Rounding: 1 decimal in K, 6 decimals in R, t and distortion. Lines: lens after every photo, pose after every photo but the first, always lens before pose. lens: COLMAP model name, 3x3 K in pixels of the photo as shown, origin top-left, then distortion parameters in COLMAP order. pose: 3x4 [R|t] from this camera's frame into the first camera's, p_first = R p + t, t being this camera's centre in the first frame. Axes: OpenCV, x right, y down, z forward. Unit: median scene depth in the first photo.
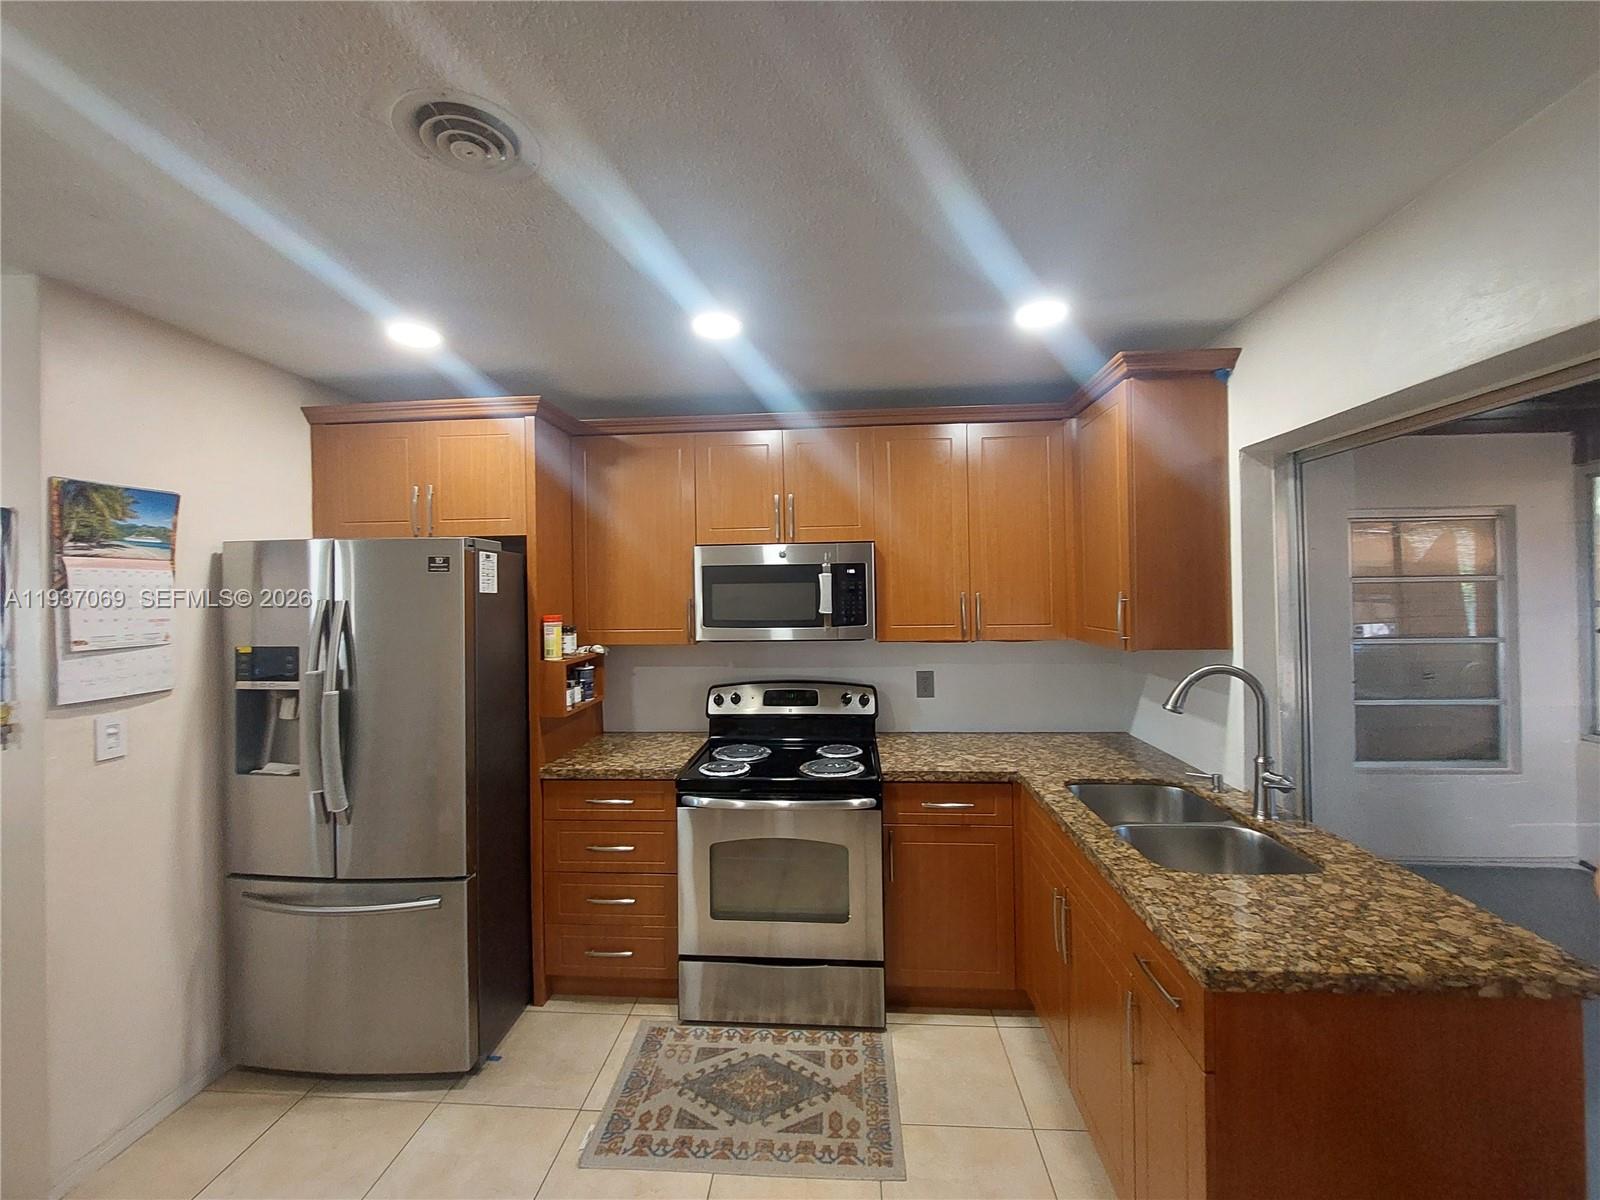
lens RADIAL K [[633.8, 0, 798.0], [0, 633.8, 593.6], [0, 0, 1]] dist [-0.003978, -0.001552]
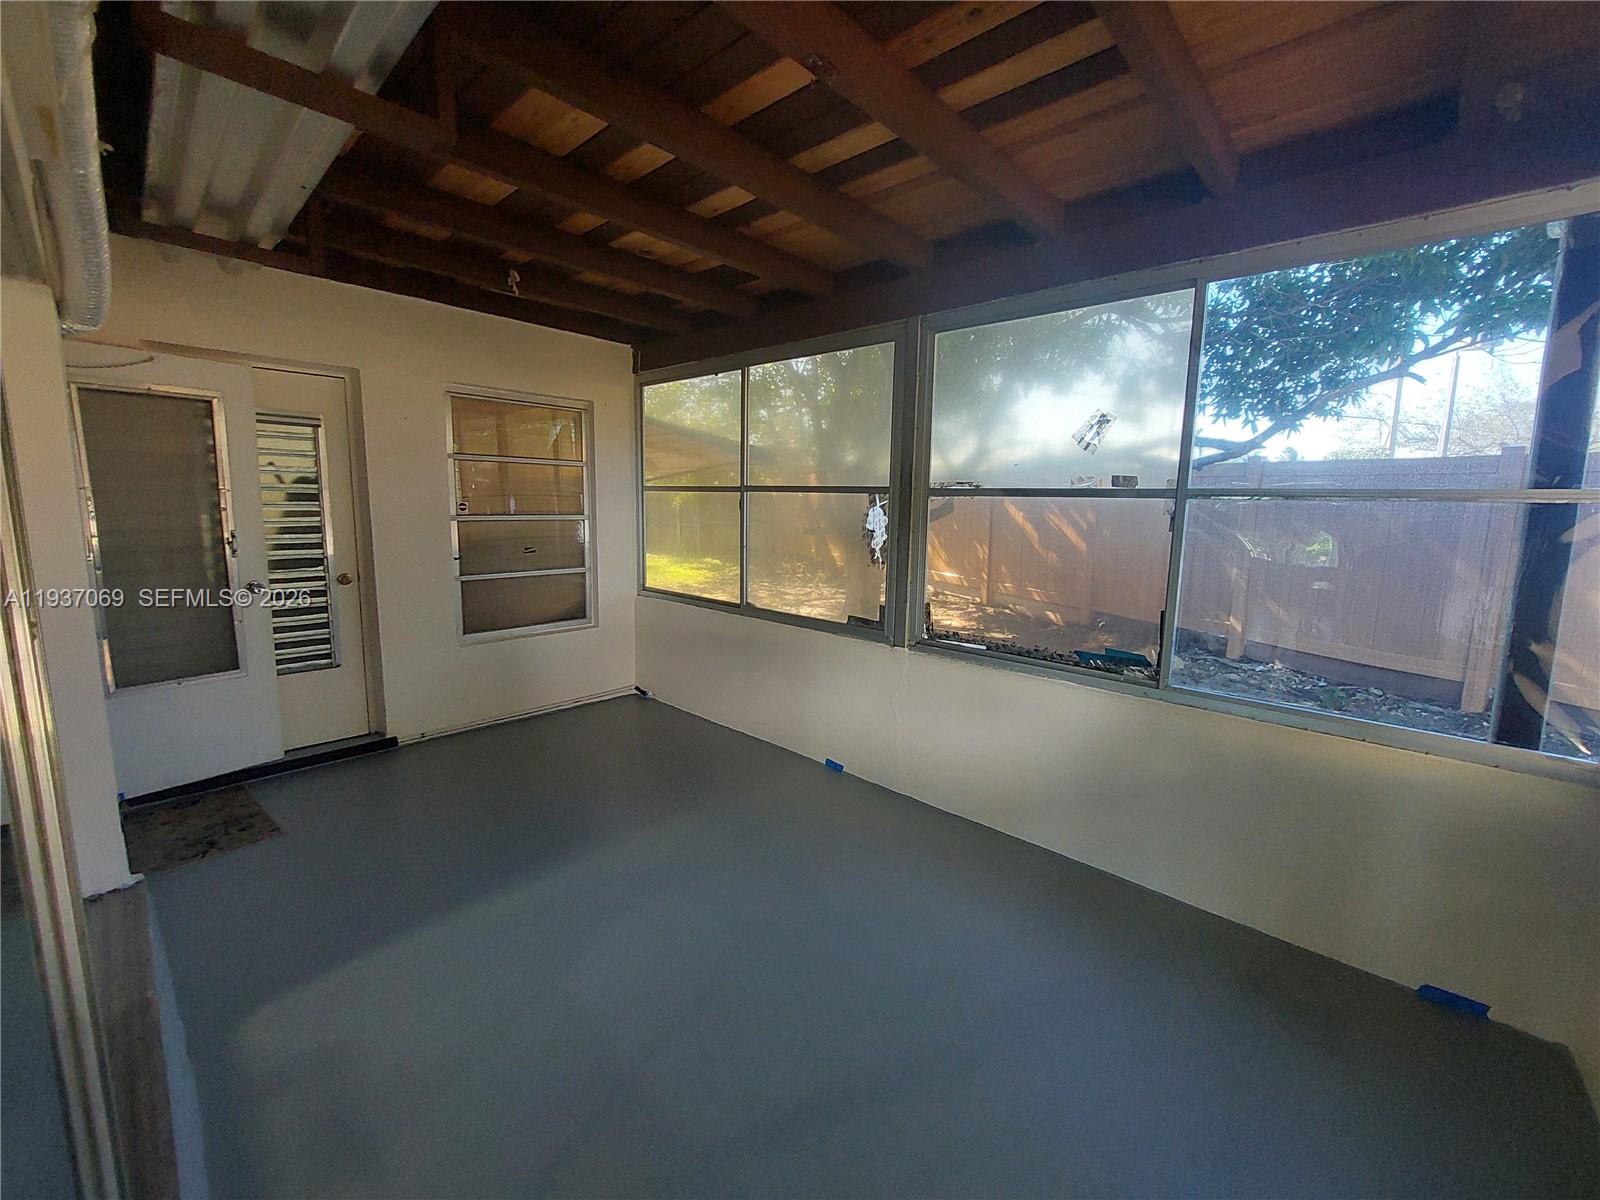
lens RADIAL K [[633.8, 0, 812.8], [0, 633.8, 586.0], [0, 0, 1]] dist [-0.003978, -0.001552]
pose [[0.618944, -0.078168, 0.781536, 0.825565], [-0.026797, 0.992354, 0.120477, 0.087127], [-0.784978, -0.095511, 0.612117, -0.136288]]
